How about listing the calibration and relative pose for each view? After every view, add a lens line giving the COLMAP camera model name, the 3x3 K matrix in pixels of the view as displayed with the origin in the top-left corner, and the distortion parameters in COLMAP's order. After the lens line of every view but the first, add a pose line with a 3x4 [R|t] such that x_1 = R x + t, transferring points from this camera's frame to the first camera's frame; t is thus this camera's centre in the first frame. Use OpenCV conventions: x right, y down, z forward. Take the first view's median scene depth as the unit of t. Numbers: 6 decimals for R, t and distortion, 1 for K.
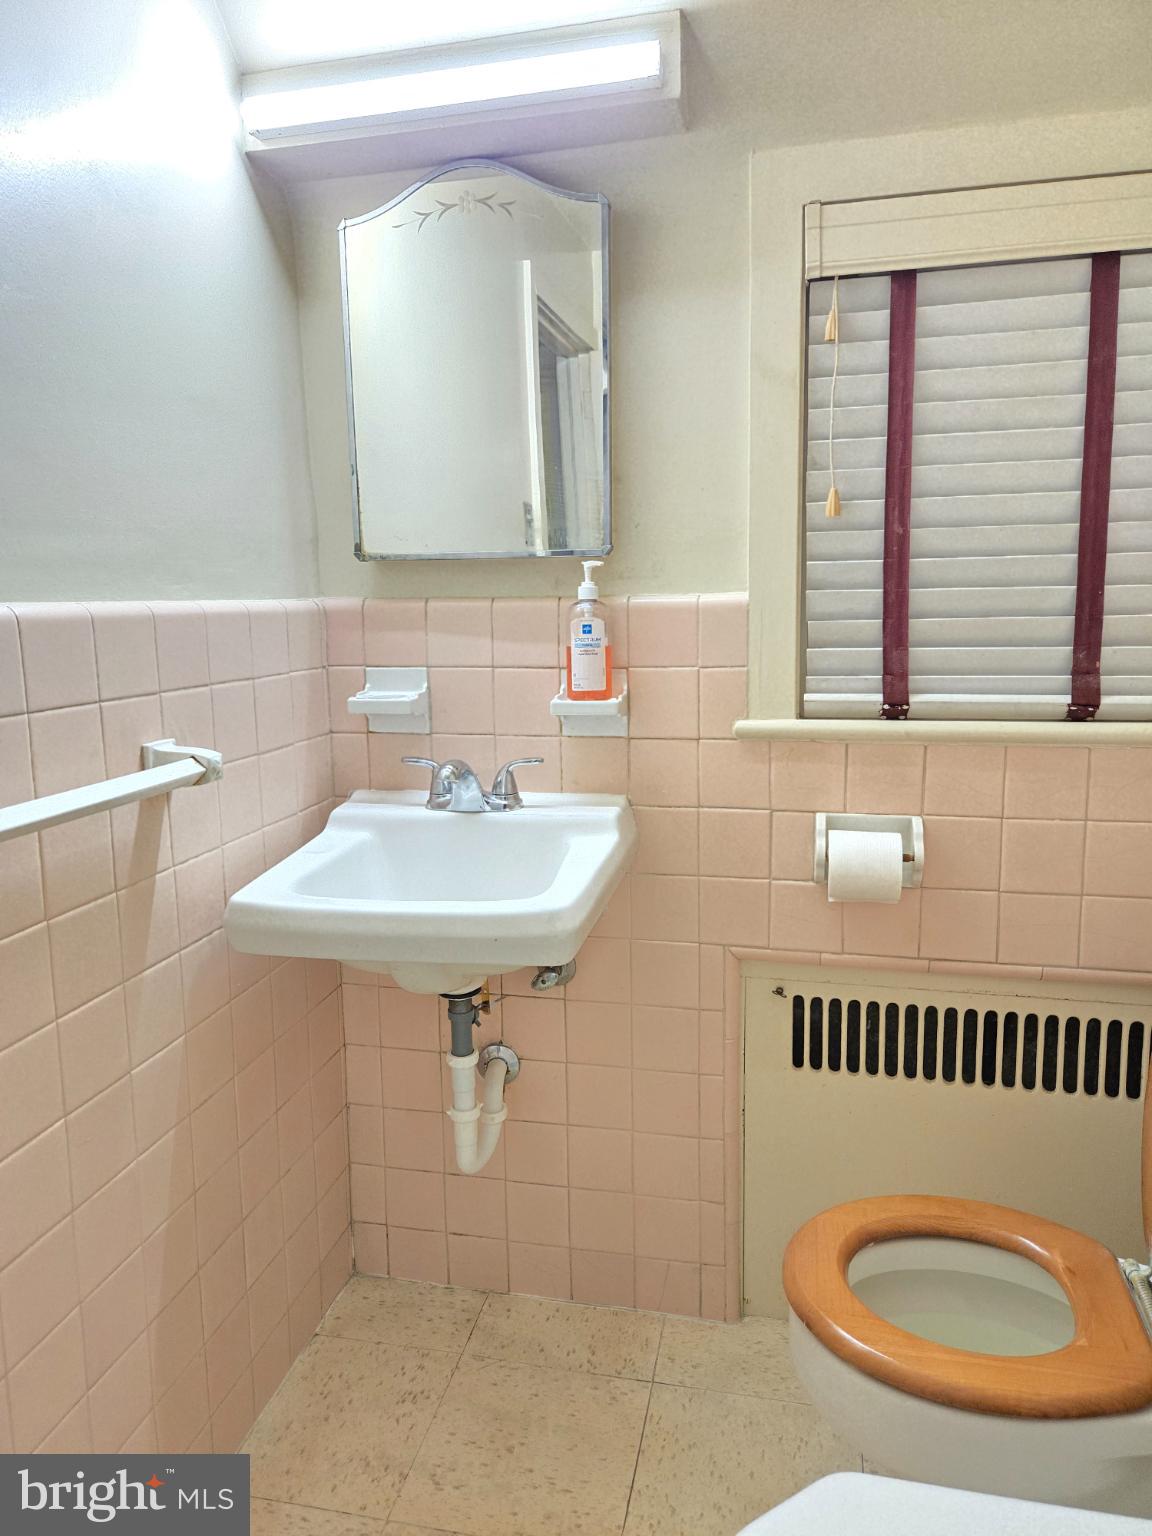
lens RADIAL K [[1001.0, 0, 573.4], [0, 1001.0, 763.8], [0, 0, 1]] dist [0.058055, -0.040252]
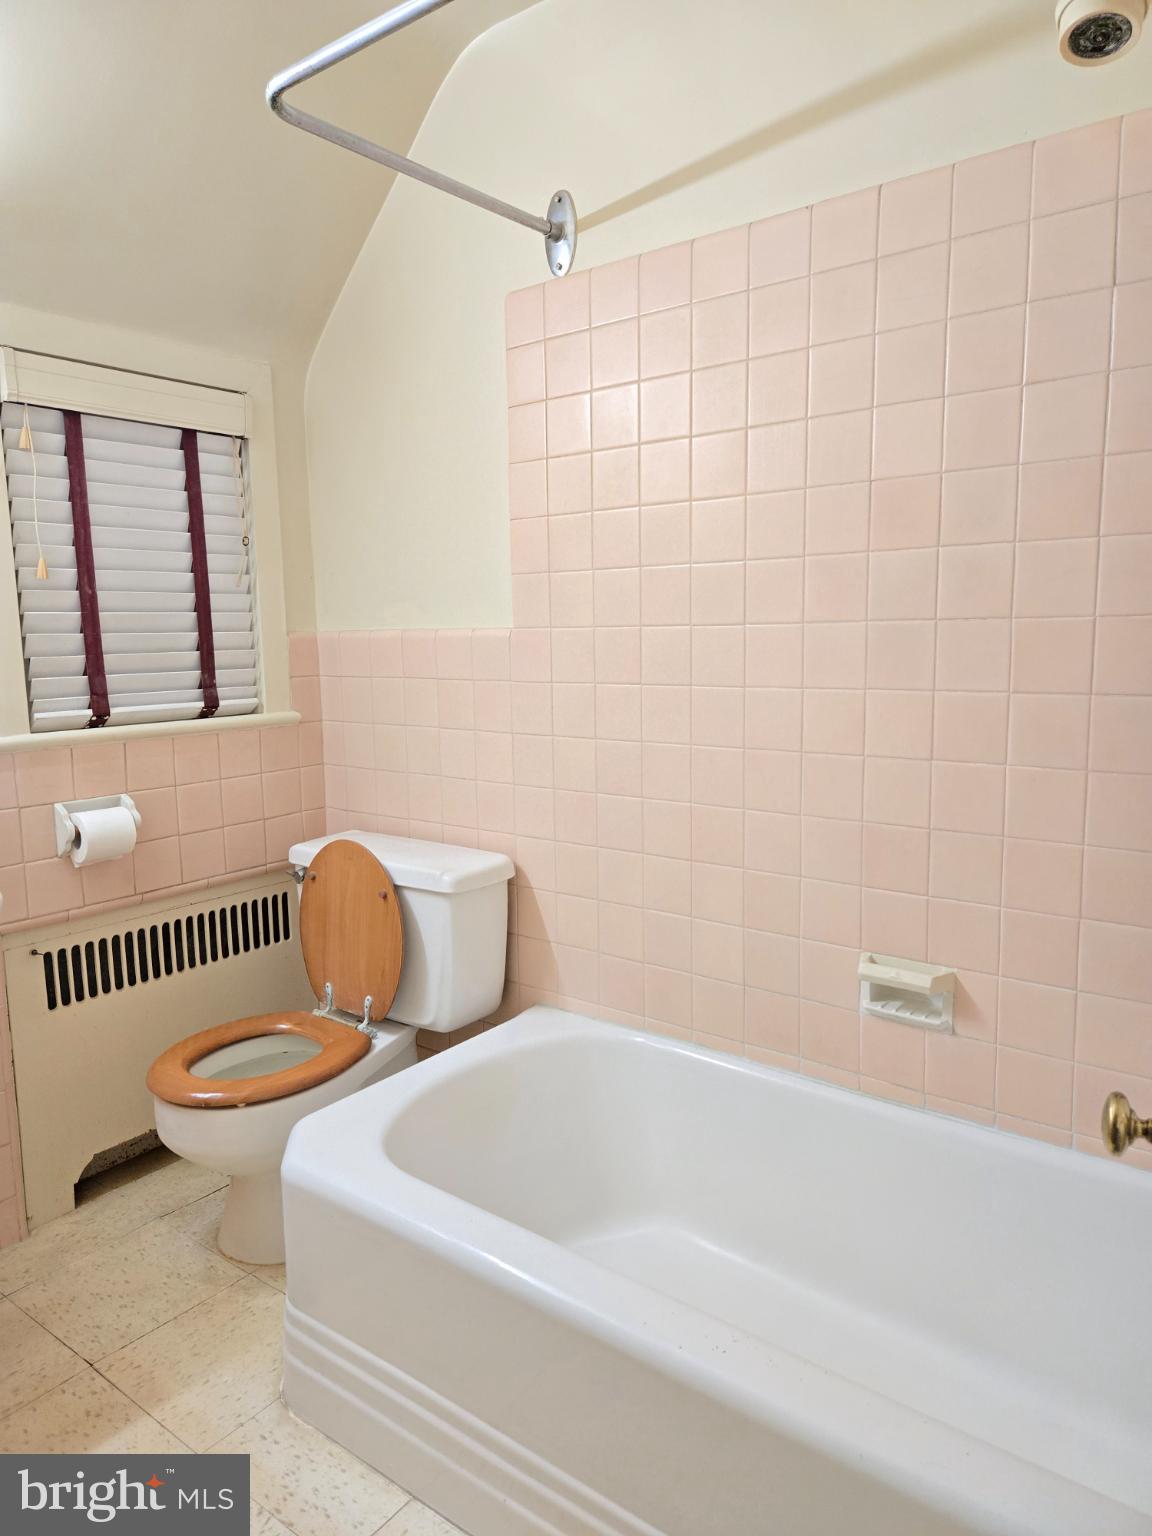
lens RADIAL K [[1001.0, 0, 573.4], [0, 1001.0, 763.8], [0, 0, 1]] dist [0.058055, -0.040252]
pose [[0.410577, -0.119525, 0.903958, -0.687439], [0.138918, 0.987998, 0.067541, 0.002288], [-0.901182, 0.097845, 0.422253, -0.171693]]
